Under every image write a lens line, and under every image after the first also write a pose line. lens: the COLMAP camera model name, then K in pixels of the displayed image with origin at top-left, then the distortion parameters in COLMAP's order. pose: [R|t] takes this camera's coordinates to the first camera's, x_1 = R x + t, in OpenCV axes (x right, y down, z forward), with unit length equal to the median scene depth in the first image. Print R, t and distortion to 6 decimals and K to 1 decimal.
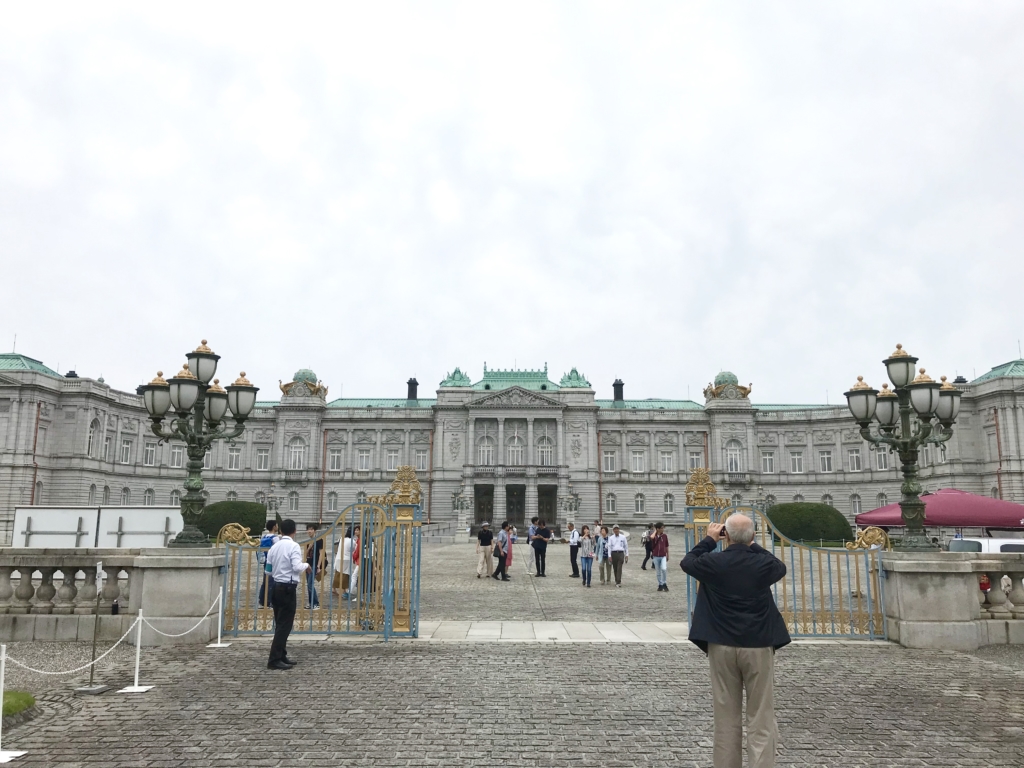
lens RADIAL K [[836.9, 0, 511.4], [0, 836.9, 383.6], [0, 0, 1]] dist [0.006350, -0.002220]
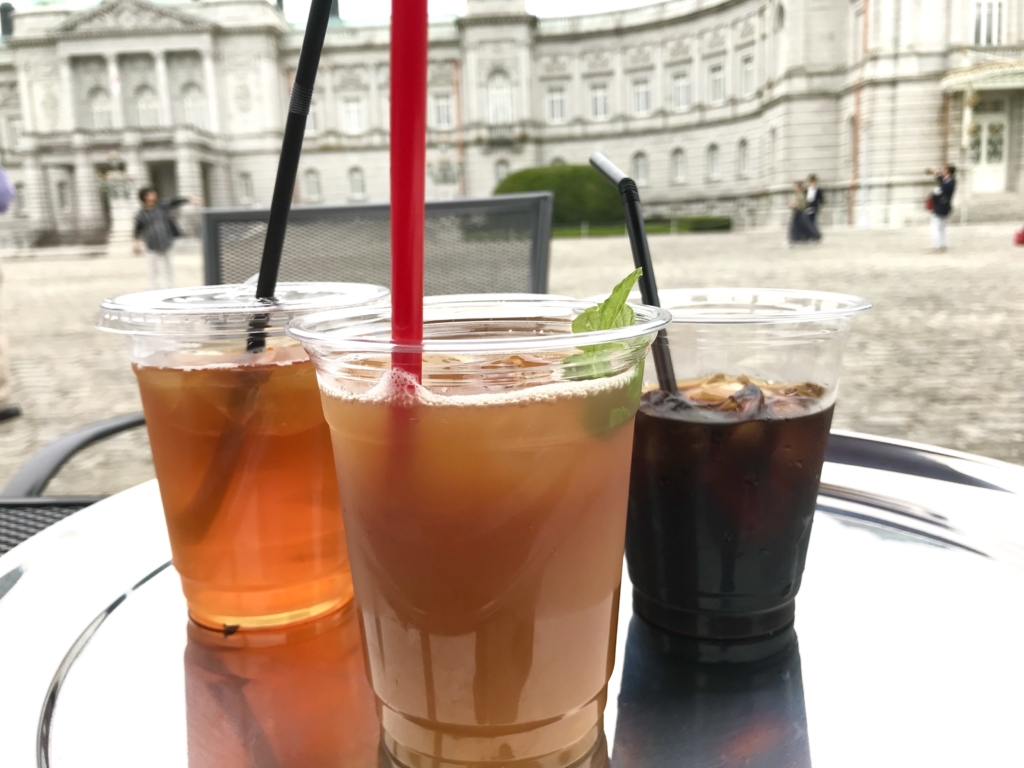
lens RADIAL K [[836.9, 0, 514.2], [0, 836.9, 385.0], [0, 0, 1]] dist [0.006350, -0.002220]
pose [[0.998179, -0.047147, -0.037632, 0.295695], [0.057546, 0.931351, 0.359547, 0.063101], [0.018097, -0.361058, 0.932368, 0.336810]]
